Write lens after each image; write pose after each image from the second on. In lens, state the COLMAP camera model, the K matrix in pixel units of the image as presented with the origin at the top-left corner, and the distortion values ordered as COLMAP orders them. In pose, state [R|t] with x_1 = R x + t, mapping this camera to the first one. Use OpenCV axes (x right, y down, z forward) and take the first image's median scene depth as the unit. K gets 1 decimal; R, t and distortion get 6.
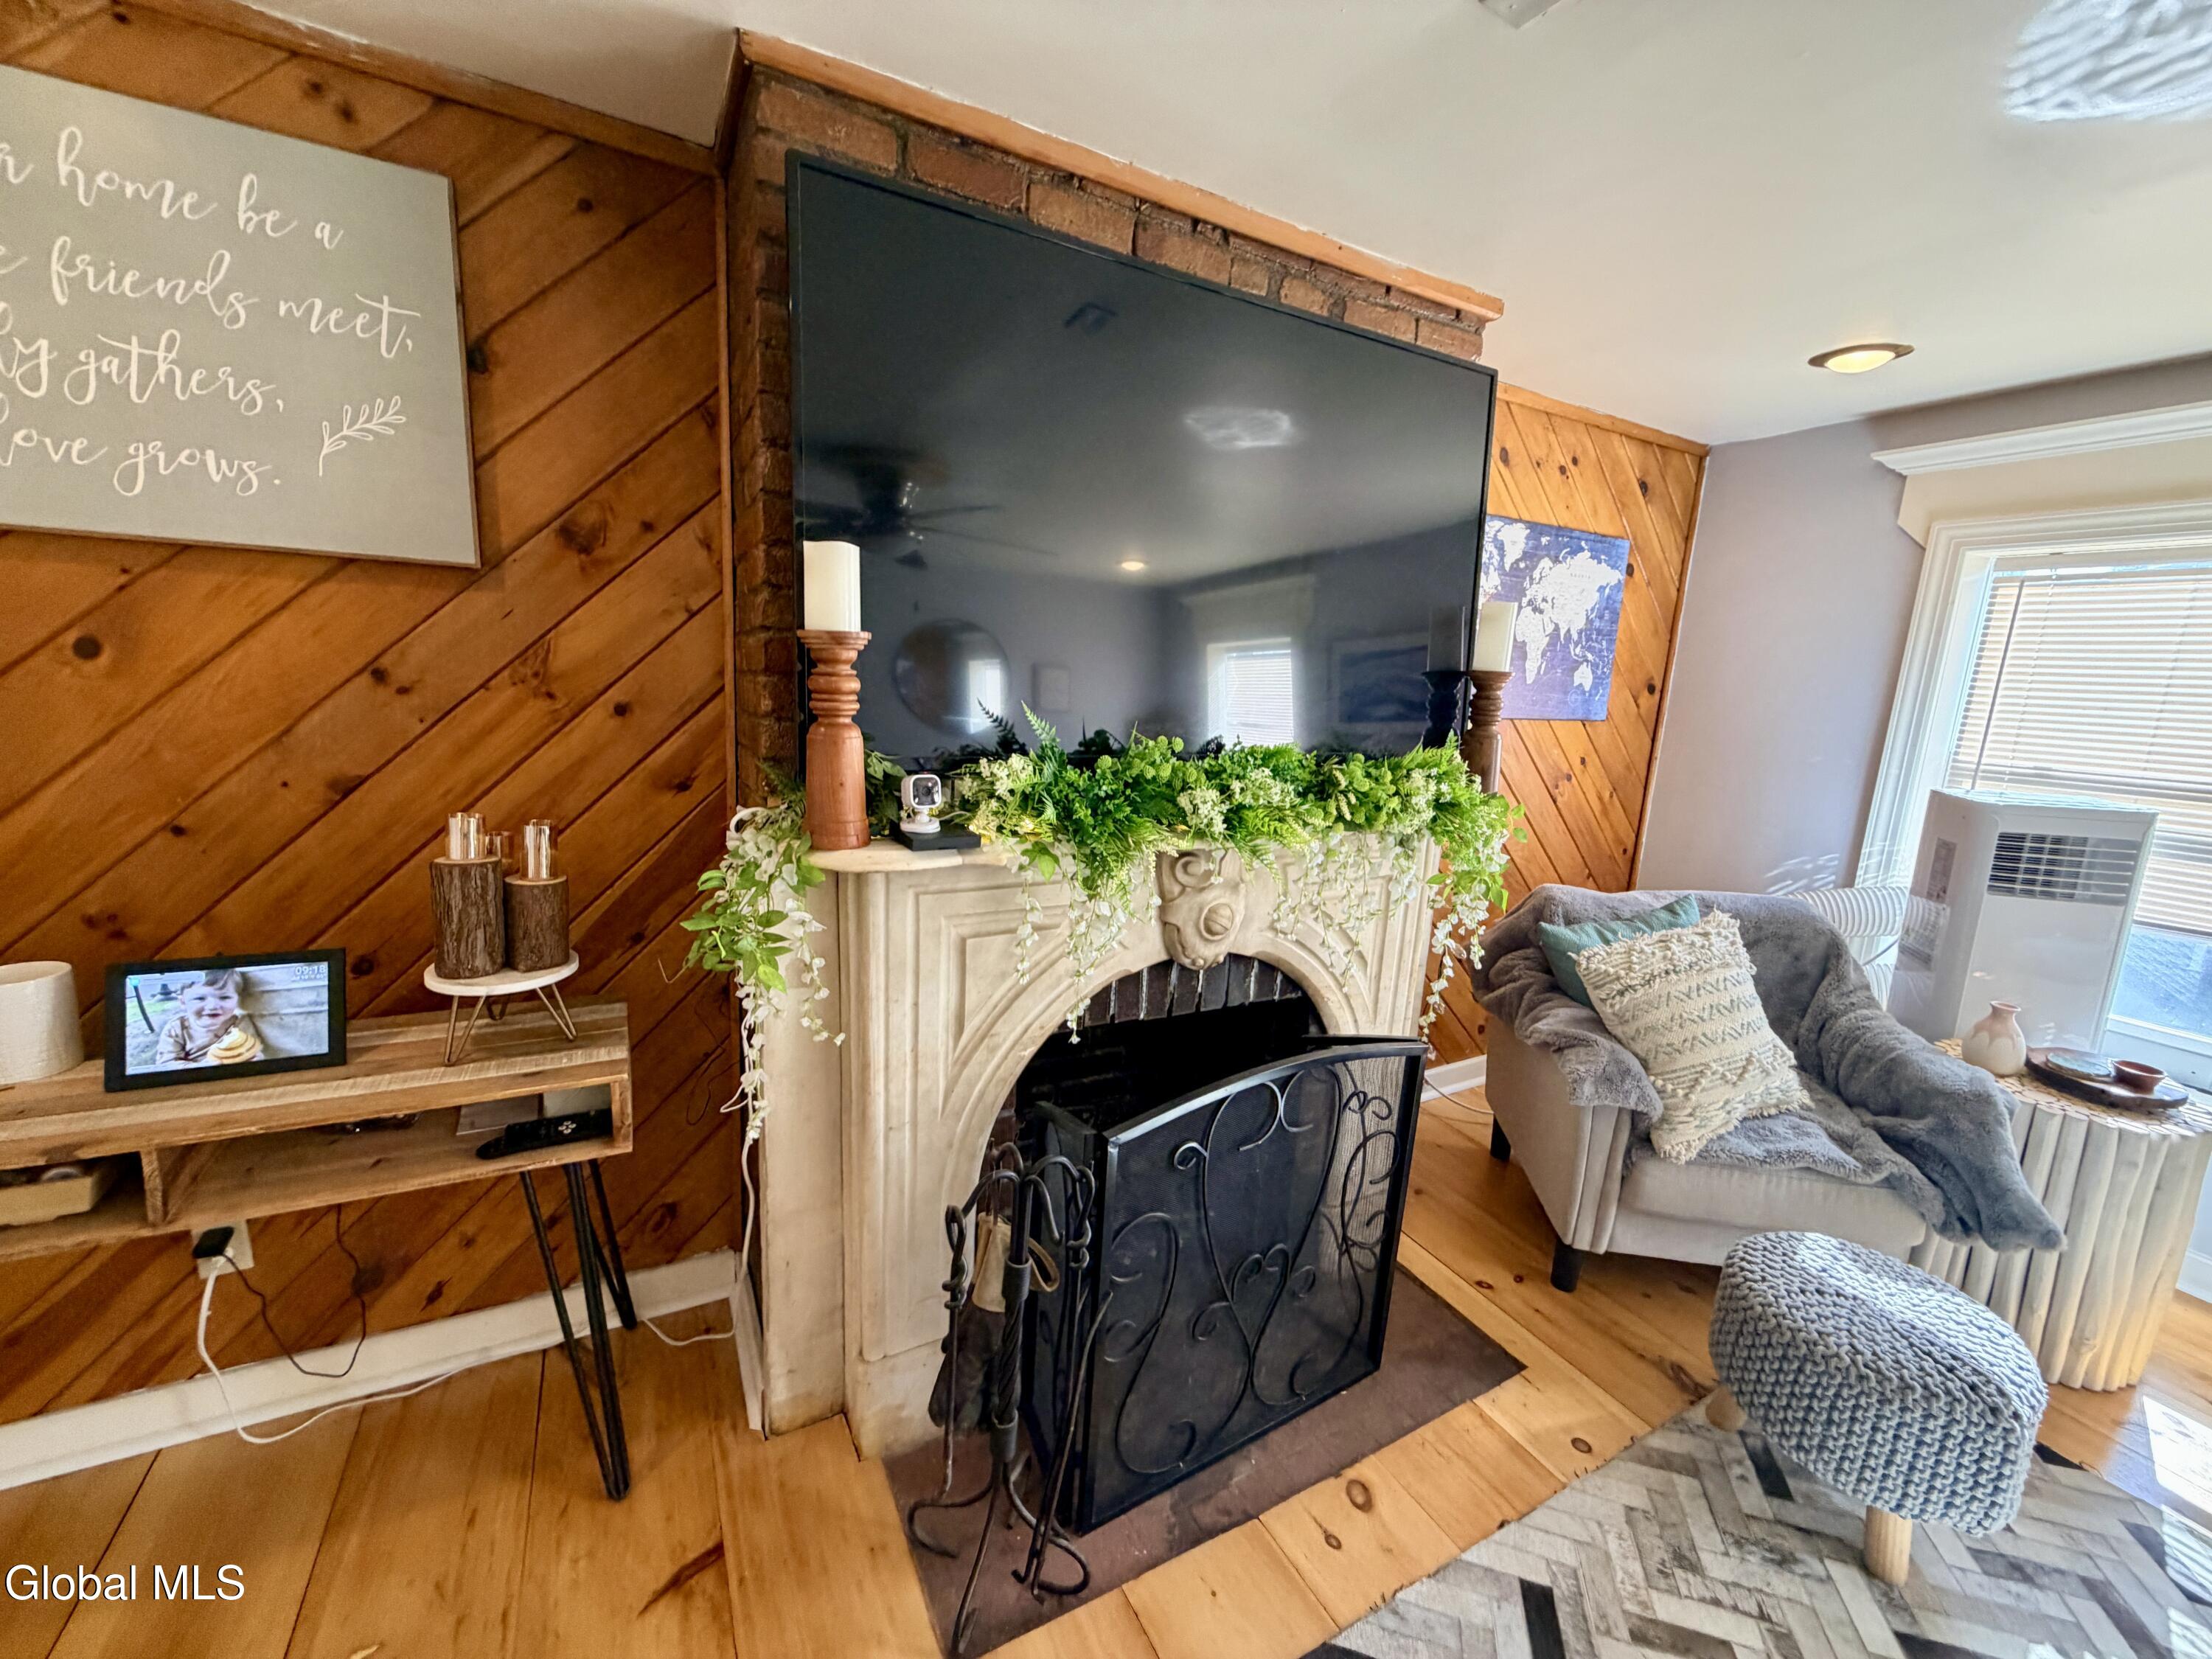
lens RADIAL K [[880.6, 0, 1104.6], [0, 880.6, 825.9], [0, 0, 1]] dist [0.000168, -0.000139]
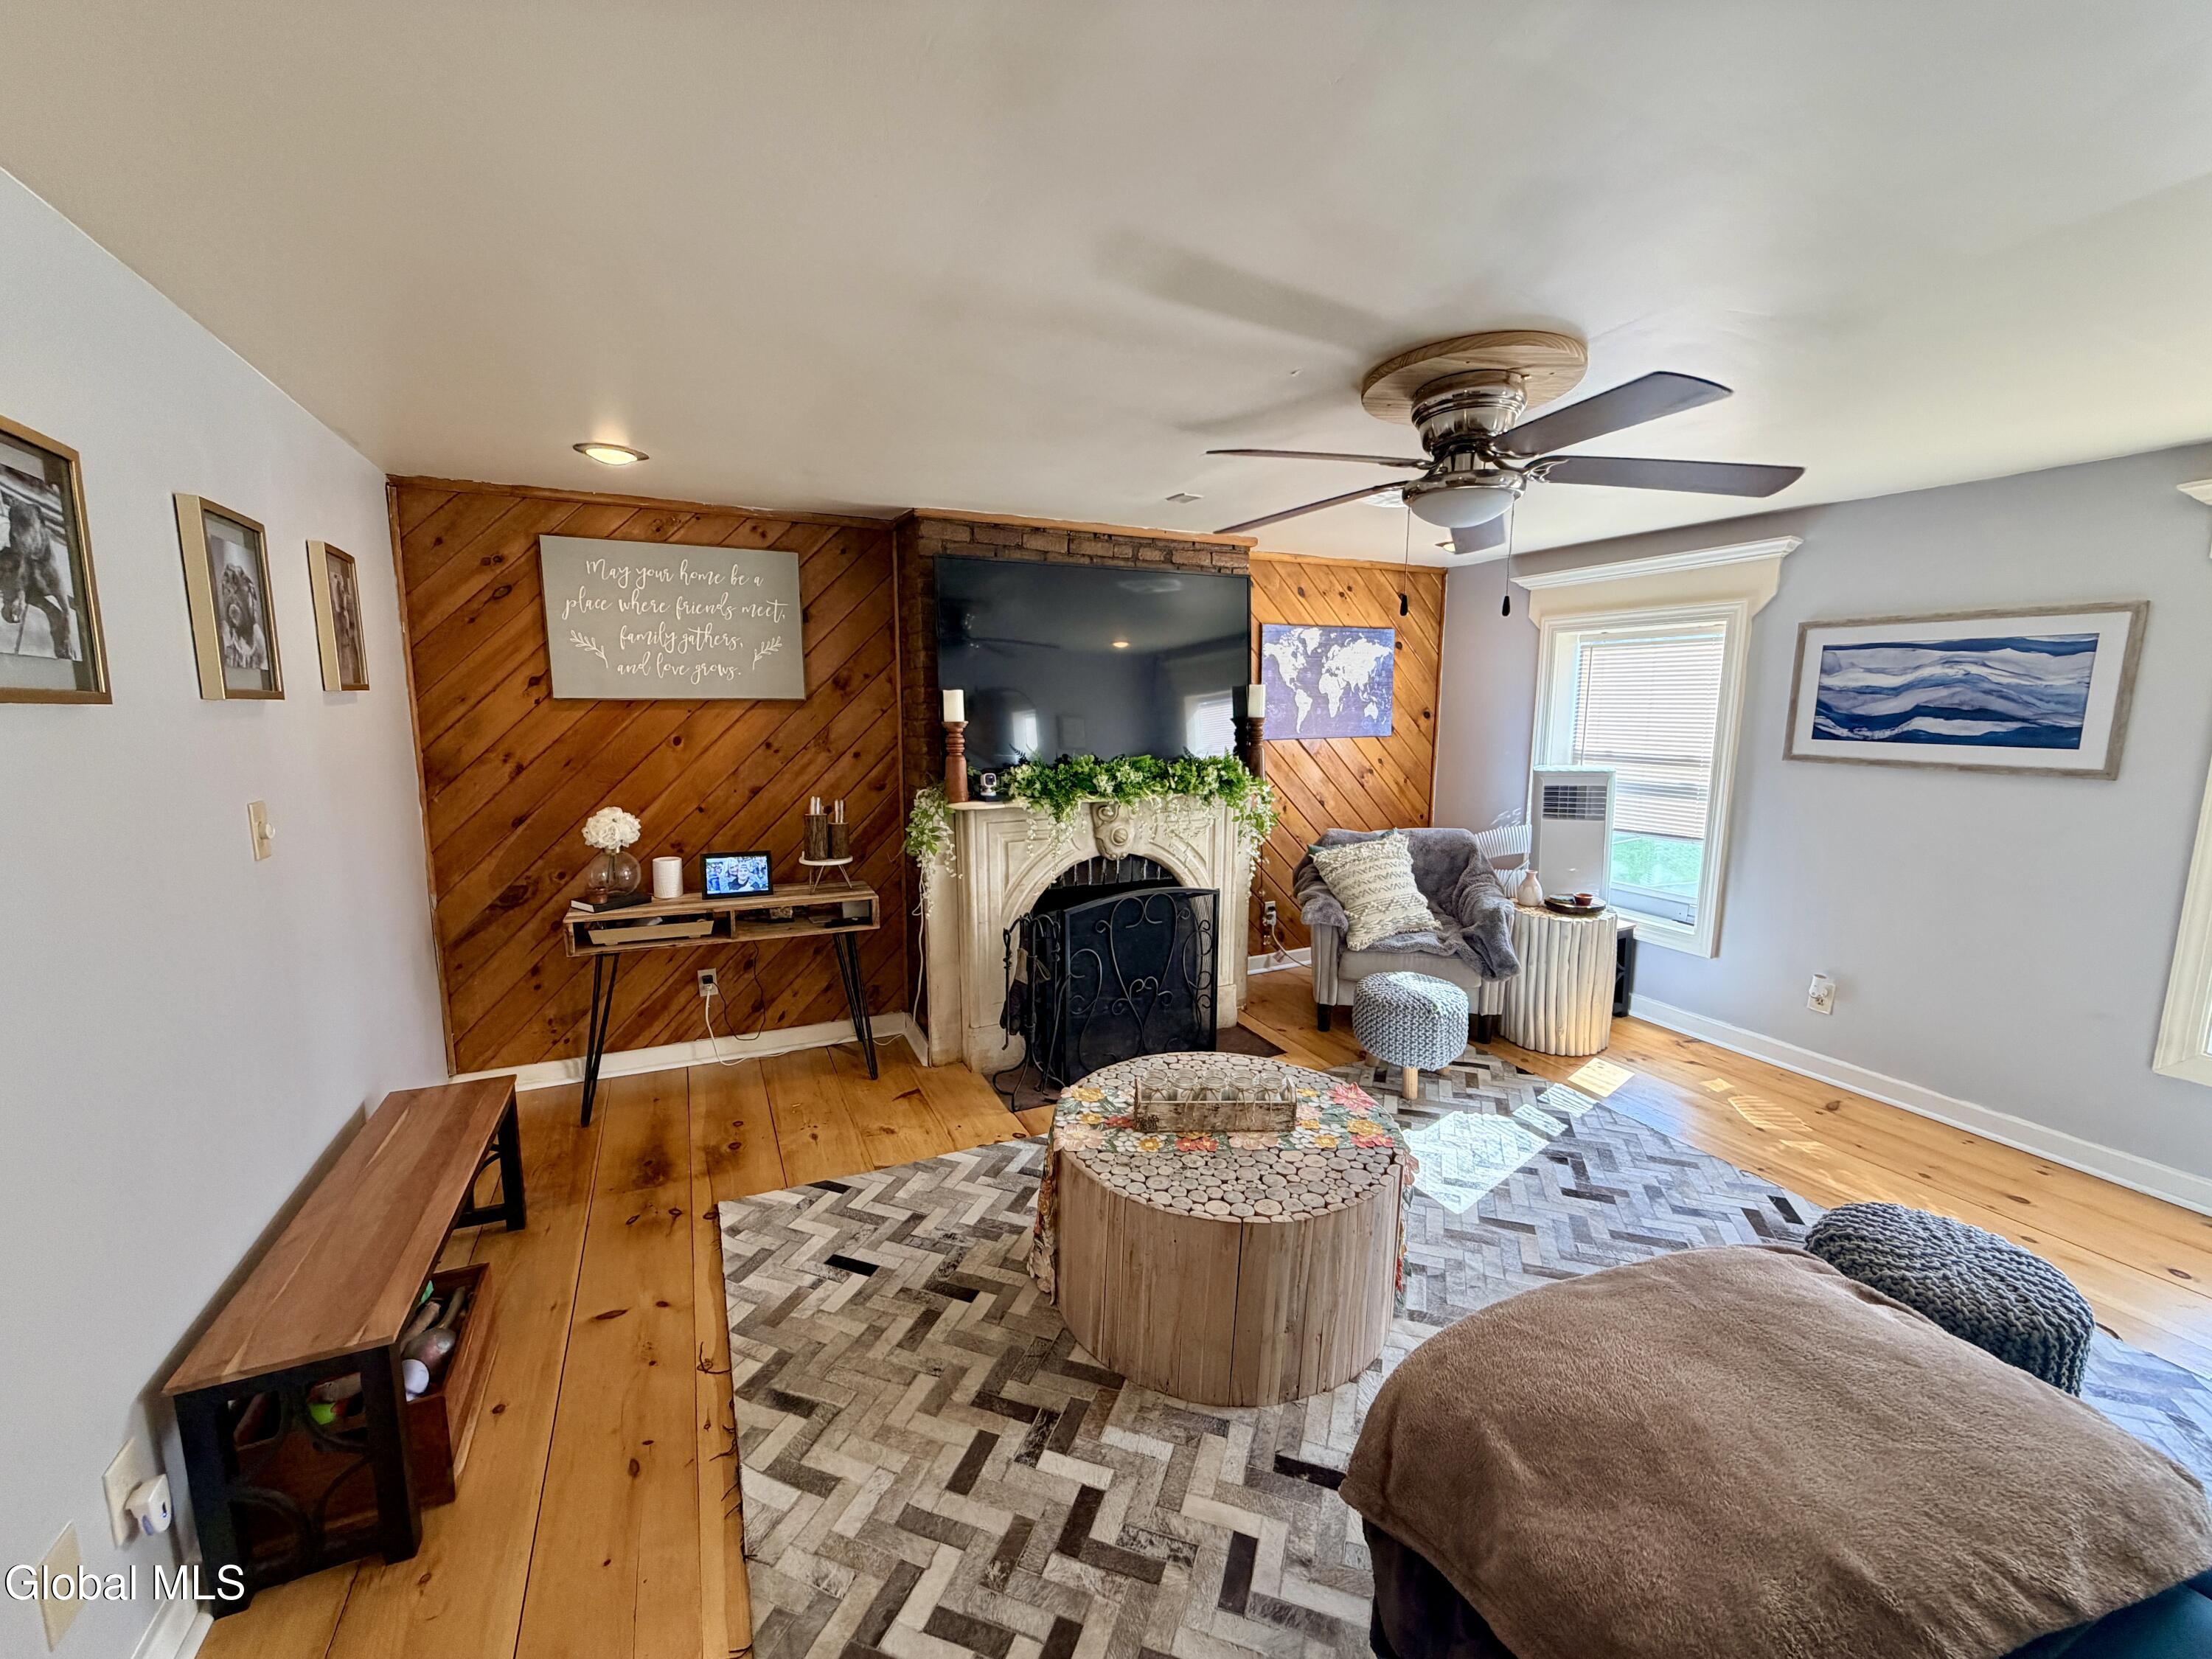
lens RADIAL K [[880.6, 0, 1104.9], [0, 880.6, 829.9], [0, 0, 1]] dist [0.000168, -0.000139]
pose [[0.997278, -0.042831, -0.060016, 0.236836], [0.040819, 0.998576, -0.034362, 0.175400], [0.061402, 0.031819, 0.997606, -1.301679]]
